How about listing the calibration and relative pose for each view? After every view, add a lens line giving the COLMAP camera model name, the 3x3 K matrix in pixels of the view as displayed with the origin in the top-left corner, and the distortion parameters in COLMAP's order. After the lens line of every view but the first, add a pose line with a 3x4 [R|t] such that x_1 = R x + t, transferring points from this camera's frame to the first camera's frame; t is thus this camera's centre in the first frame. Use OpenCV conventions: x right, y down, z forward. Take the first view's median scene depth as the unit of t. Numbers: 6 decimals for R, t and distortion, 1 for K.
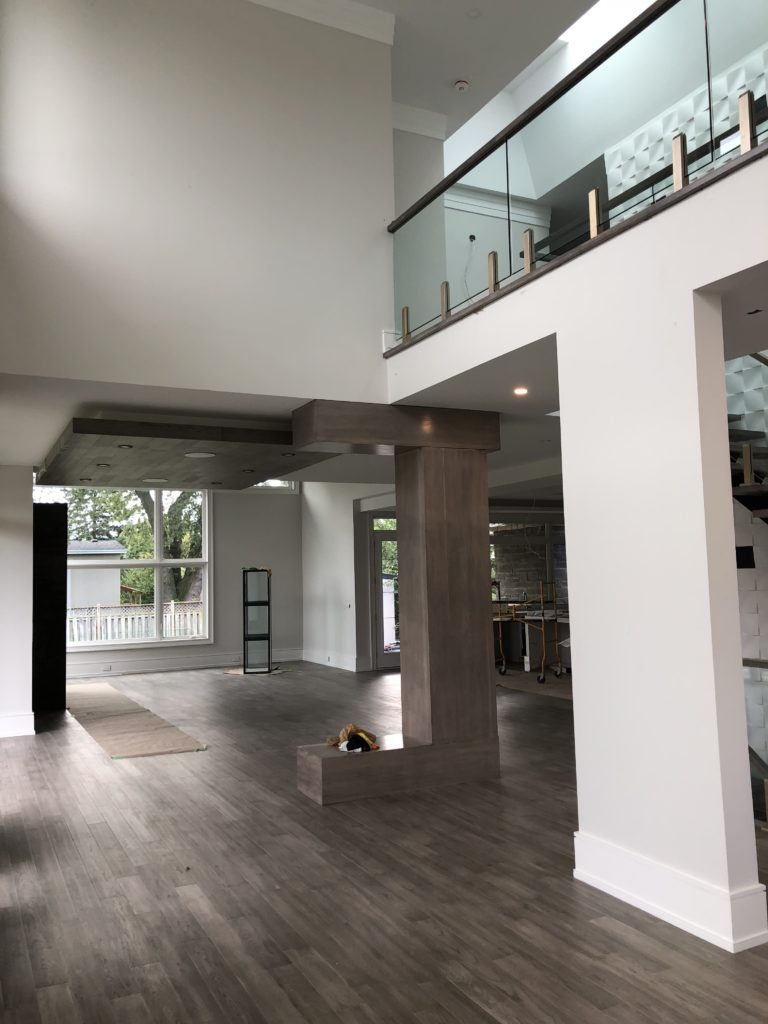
lens RADIAL K [[839.4, 0, 385.8], [0, 839.4, 515.4], [0, 0, 1]] dist [0.035351, -0.018248]
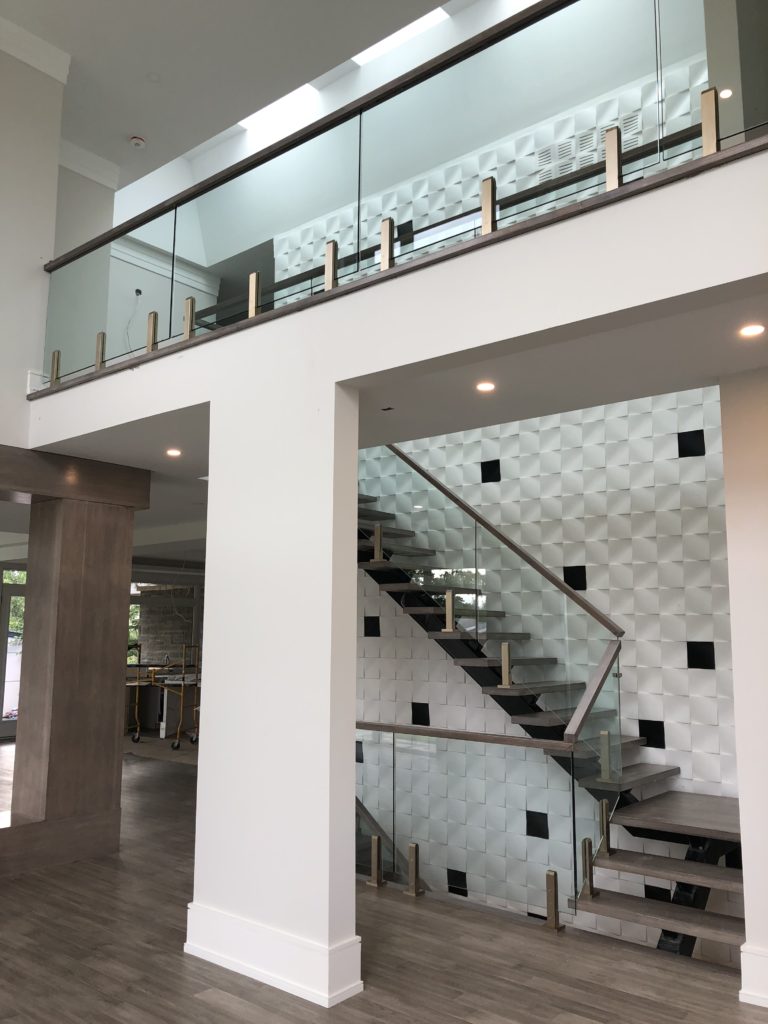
lens RADIAL K [[842.2, 0, 381.5], [0, 842.2, 519.0], [0, 0, 1]] dist [0.055364, -0.058314]
pose [[0.919713, 0.084649, 0.383357, 0.009853], [-0.057837, 0.995038, -0.080956, -0.002214], [-0.388308, 0.052284, 0.920045, -0.016122]]
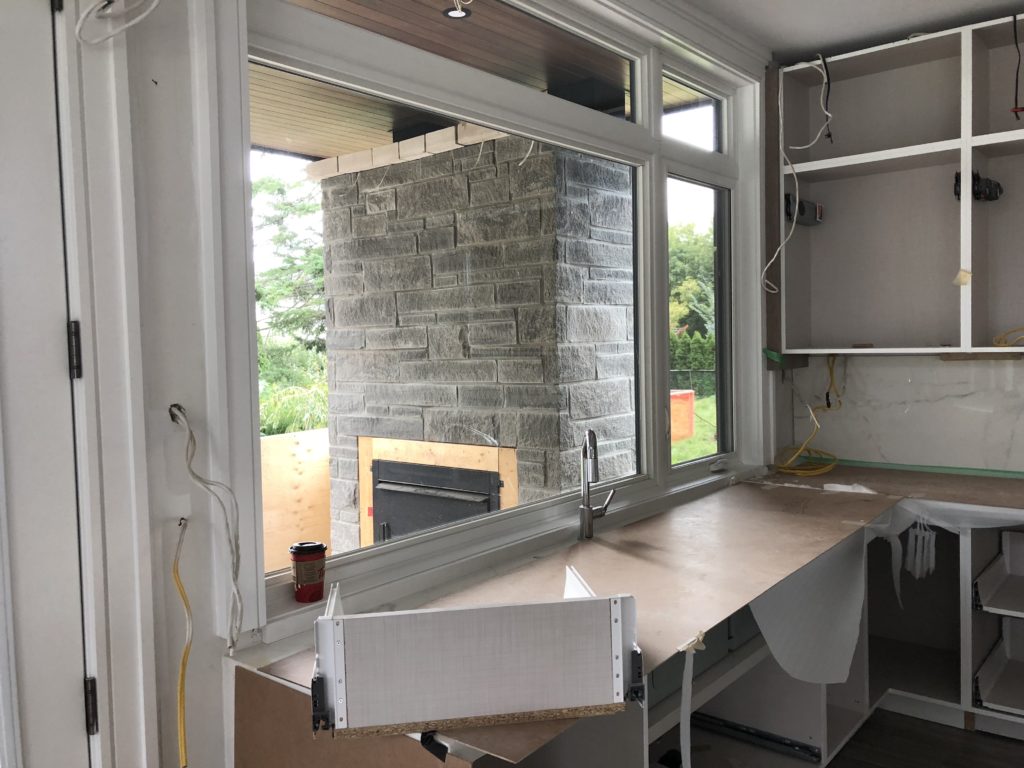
lens RADIAL K [[839.4, 0, 510.6], [0, 839.4, 380.7], [0, 0, 1]] dist [0.035351, -0.018248]
pose [[0.914861, -0.015160, 0.403485, 0.195965], [-0.028013, 0.994504, 0.100883, 0.151242], [-0.402797, -0.103597, 0.909408, 1.937521]]
